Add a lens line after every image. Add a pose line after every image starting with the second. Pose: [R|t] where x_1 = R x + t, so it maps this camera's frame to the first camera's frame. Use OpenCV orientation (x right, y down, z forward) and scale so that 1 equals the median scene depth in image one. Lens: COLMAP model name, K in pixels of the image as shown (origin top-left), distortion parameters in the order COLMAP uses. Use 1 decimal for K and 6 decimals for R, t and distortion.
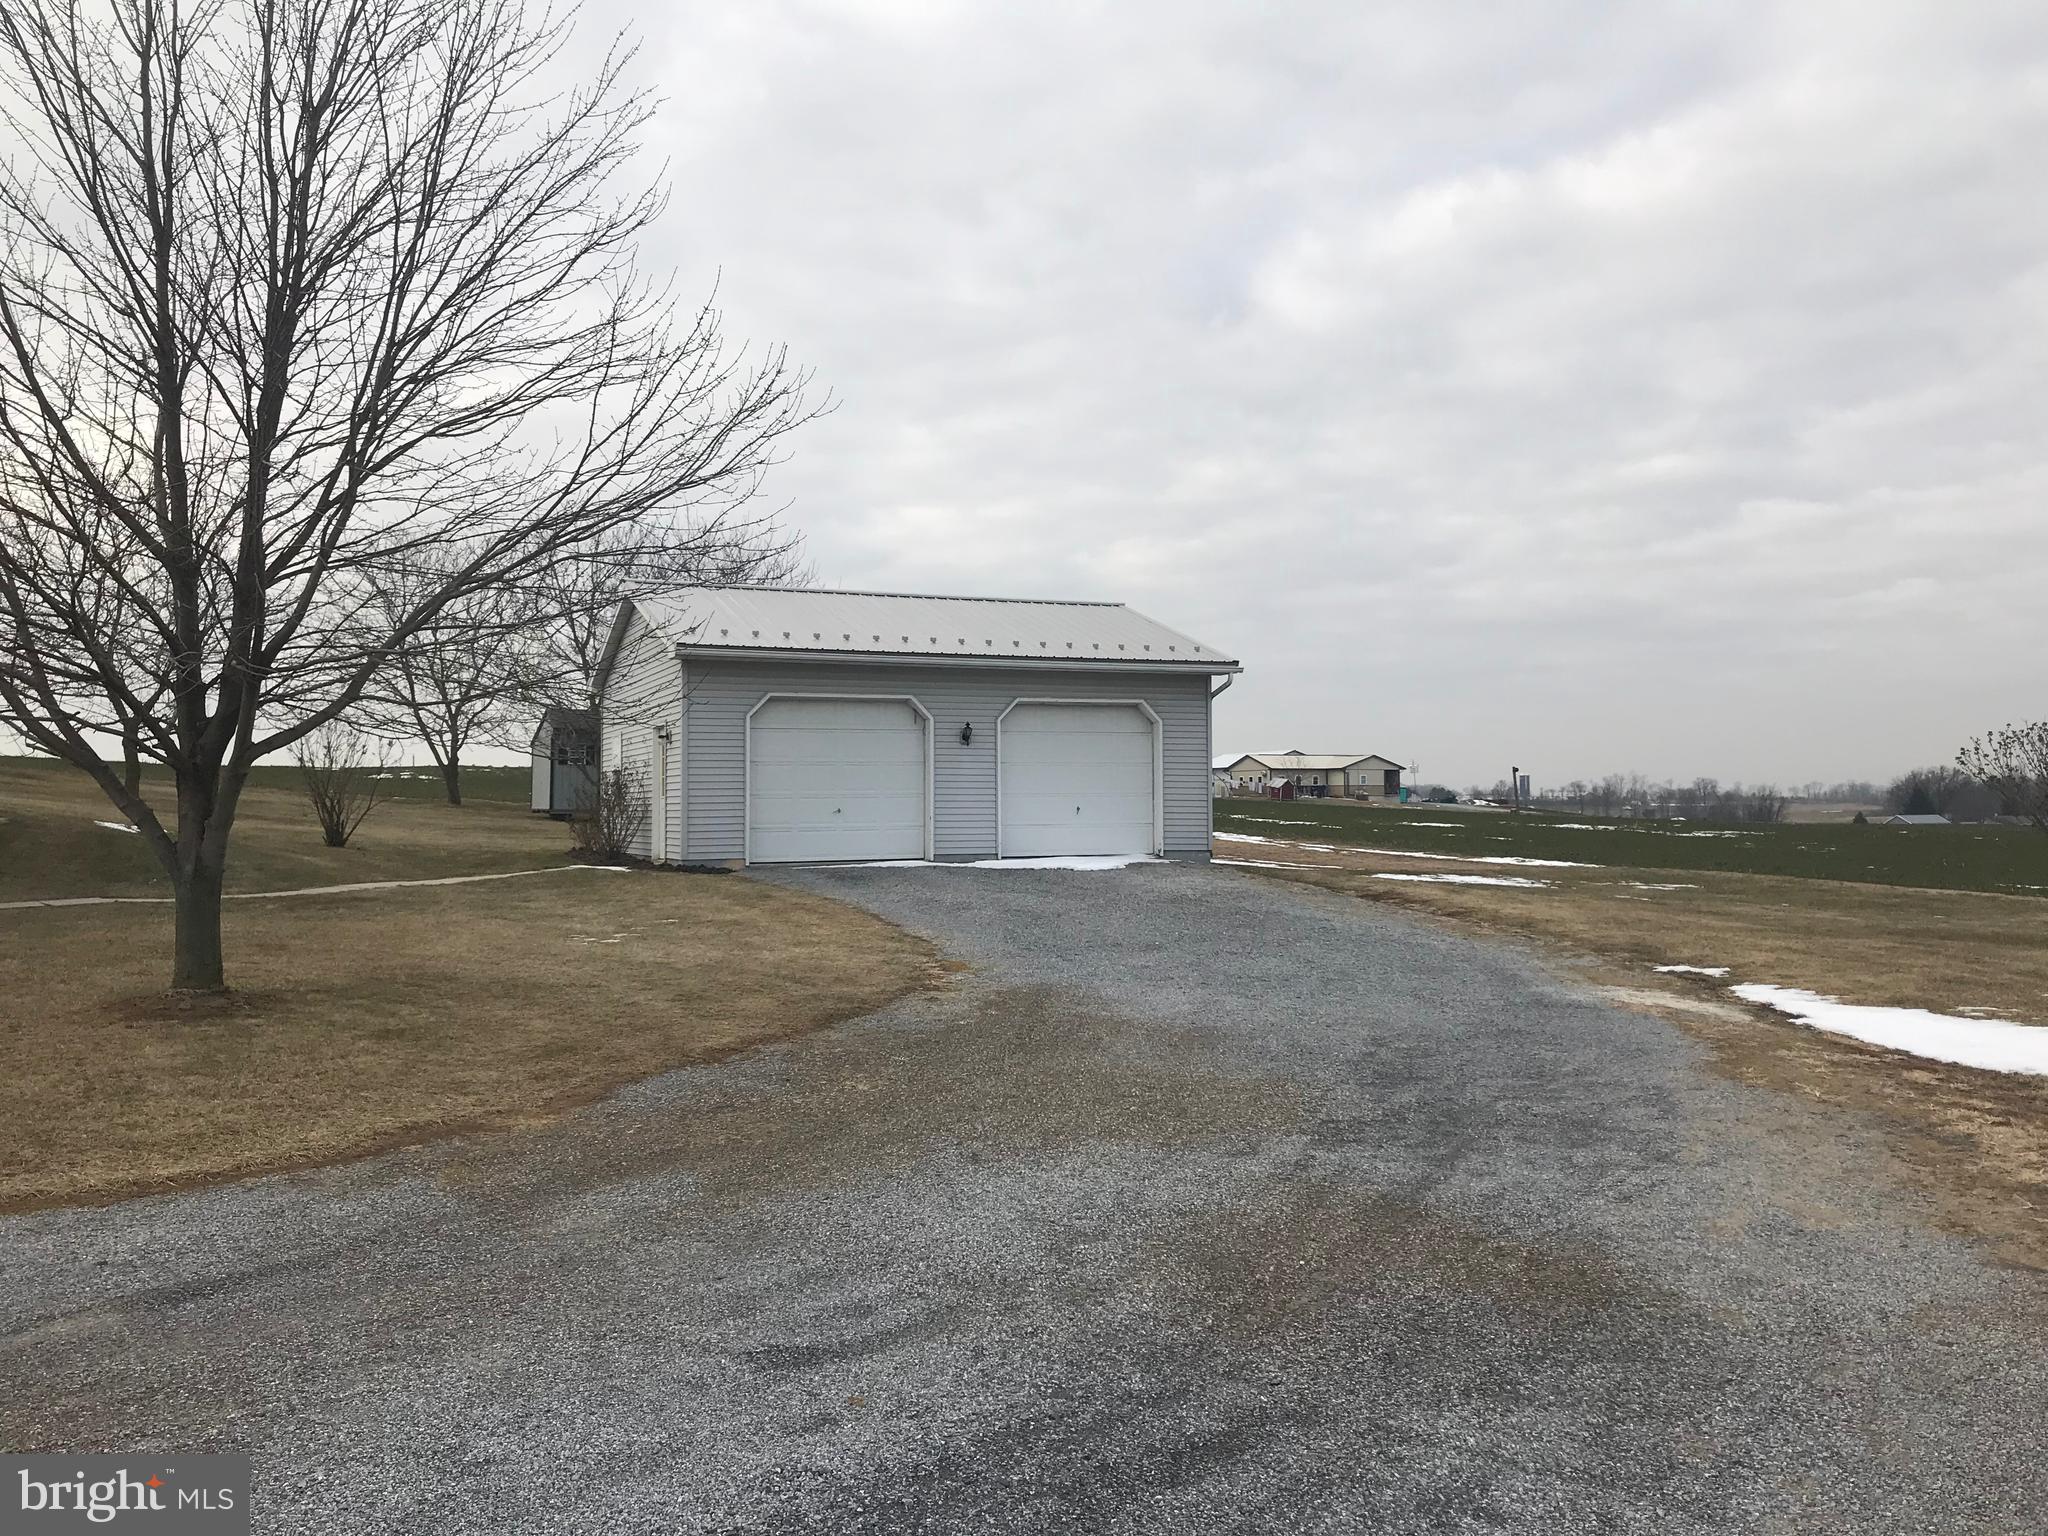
lens RADIAL K [[1691.8, 0, 1036.2], [0, 1691.8, 766.8], [0, 0, 1]] dist [0.037449, -0.024822]
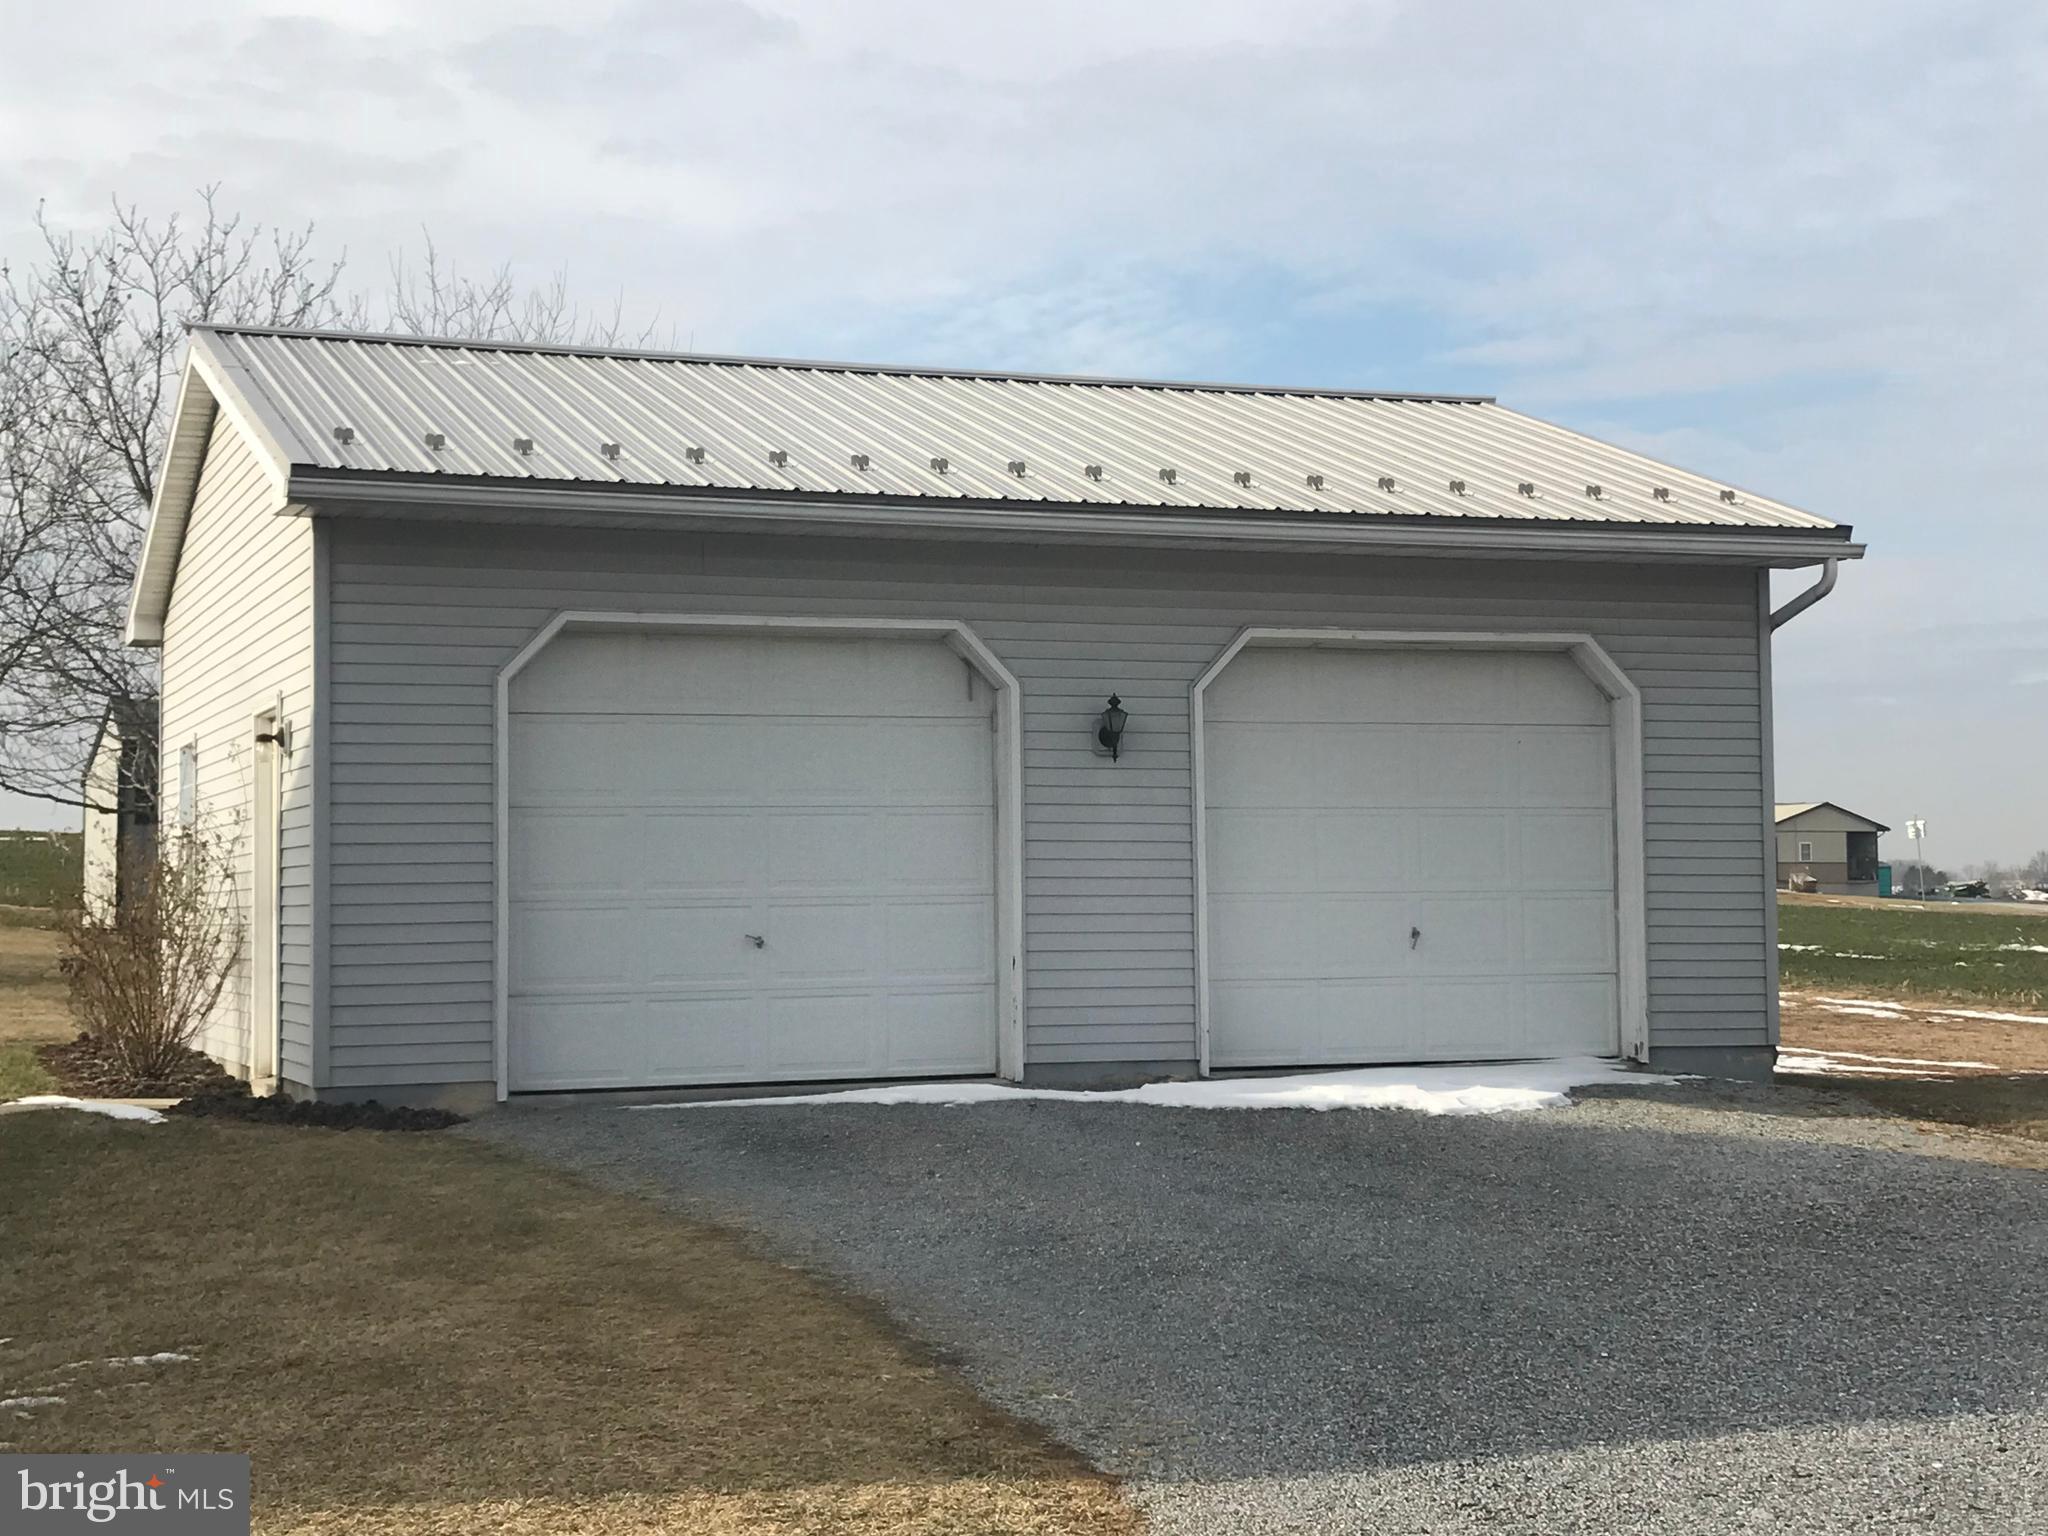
lens RADIAL K [[3364.7, 0, 1023.3], [0, 3364.7, 771.5], [0, 0, 1]] dist [-0.206598, 0.000000]
pose [[0.999172, -0.005323, -0.040324, -0.031011], [0.004620, 0.999836, -0.017500, 0.002228], [0.040411, 0.017299, 0.999033, 0.284535]]
